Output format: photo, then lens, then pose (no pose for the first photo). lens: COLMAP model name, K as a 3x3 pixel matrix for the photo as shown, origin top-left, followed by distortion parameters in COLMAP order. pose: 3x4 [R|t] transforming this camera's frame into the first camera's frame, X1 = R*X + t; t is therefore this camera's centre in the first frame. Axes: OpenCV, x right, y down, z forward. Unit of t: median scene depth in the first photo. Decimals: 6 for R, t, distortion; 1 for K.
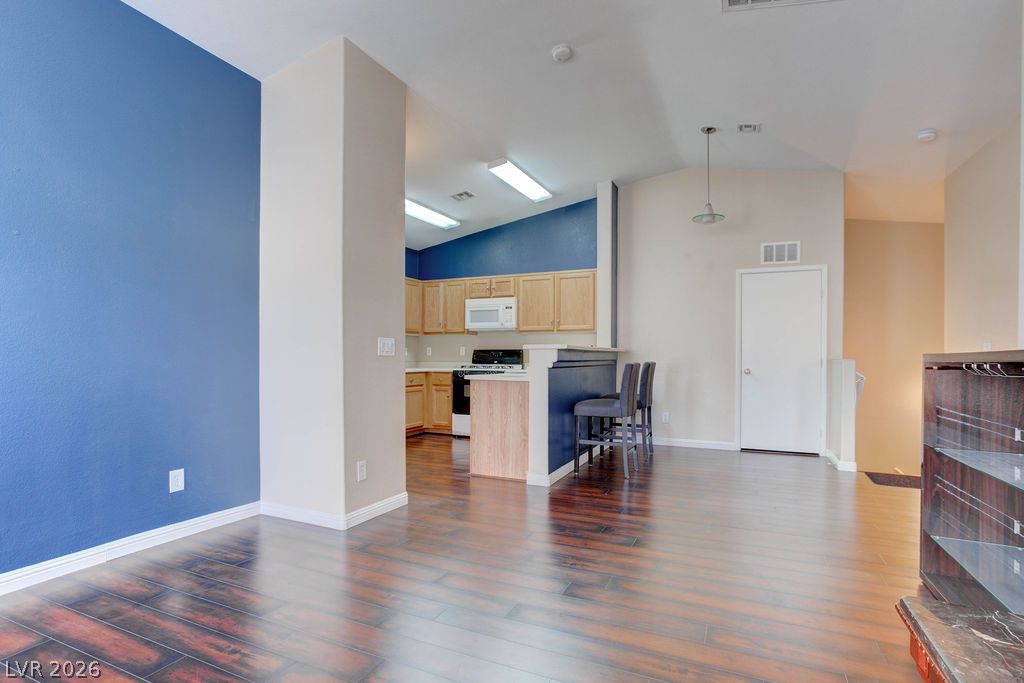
lens RADIAL K [[506.2, 0, 516.1], [0, 506.2, 358.1], [0, 0, 1]] dist [-0.053895, 0.043890]
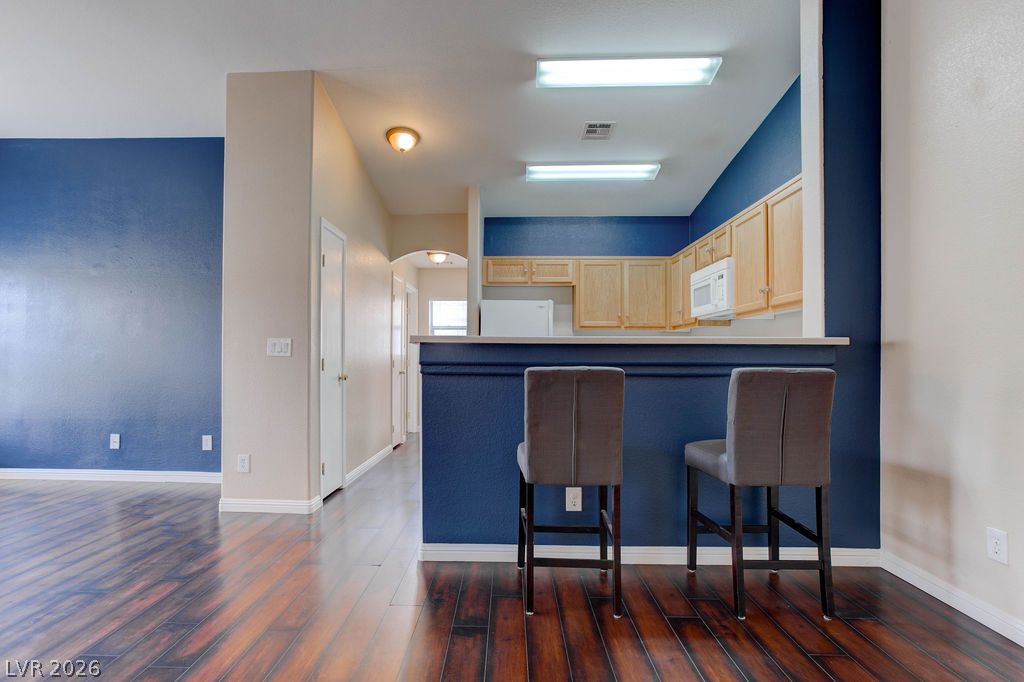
lens RADIAL K [[507.5, 0, 487.7], [0, 507.5, 356.9], [0, 0, 1]] dist [-0.061585, 0.038572]
pose [[0.380928, -0.008479, -0.924566, 0.464342], [-0.006180, 0.999912, -0.011716, 0.003552], [0.924584, 0.010177, 0.380843, 0.570363]]
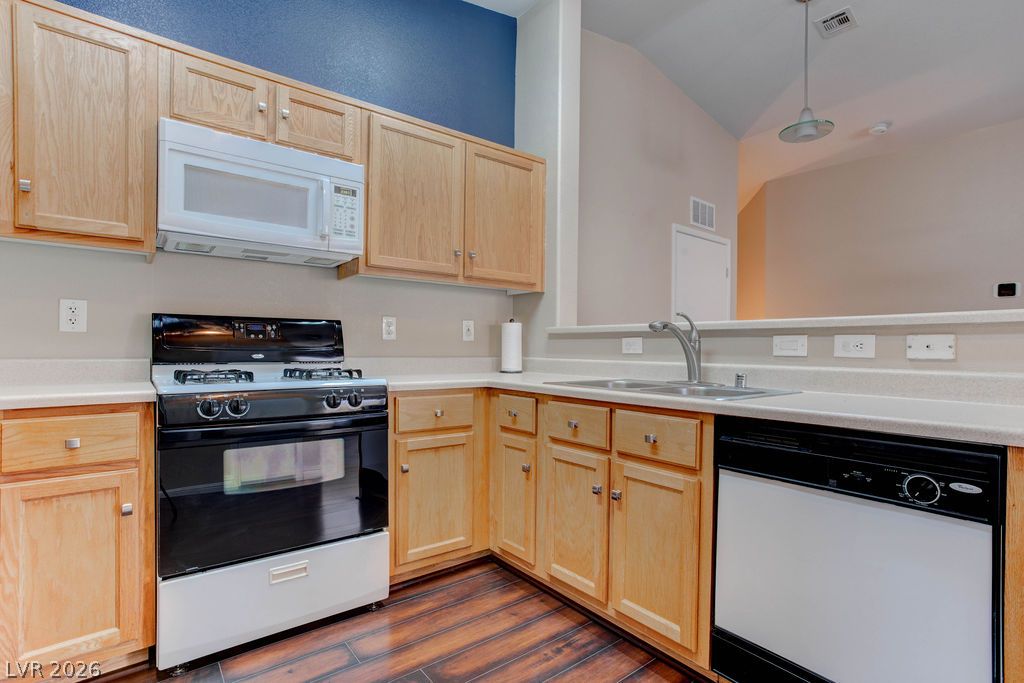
lens RADIAL K [[497.8, 0, 516.5], [0, 497.8, 350.6], [0, 0, 1]] dist [-0.063805, 0.039996]
pose [[0.456505, -0.002012, 0.889719, -0.270846], [-0.004340, 0.999981, 0.004489, 0.002130], [-0.889710, -0.005911, 0.456487, 0.824028]]
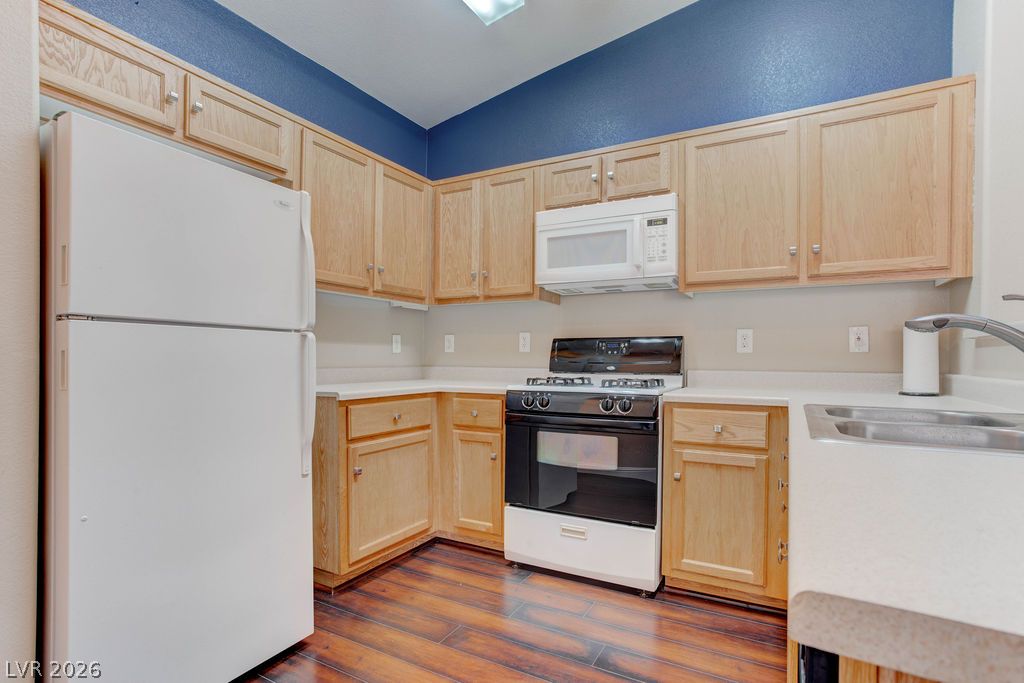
lens RADIAL K [[506.2, 0, 516.1], [0, 506.2, 358.1], [0, 0, 1]] dist [-0.053895, 0.043890]
pose [[0.997358, 0.001196, -0.072629, -0.098606], [-0.001464, 0.999992, -0.003631, 0.001429], [0.072624, 0.003727, 0.997352, 0.684247]]
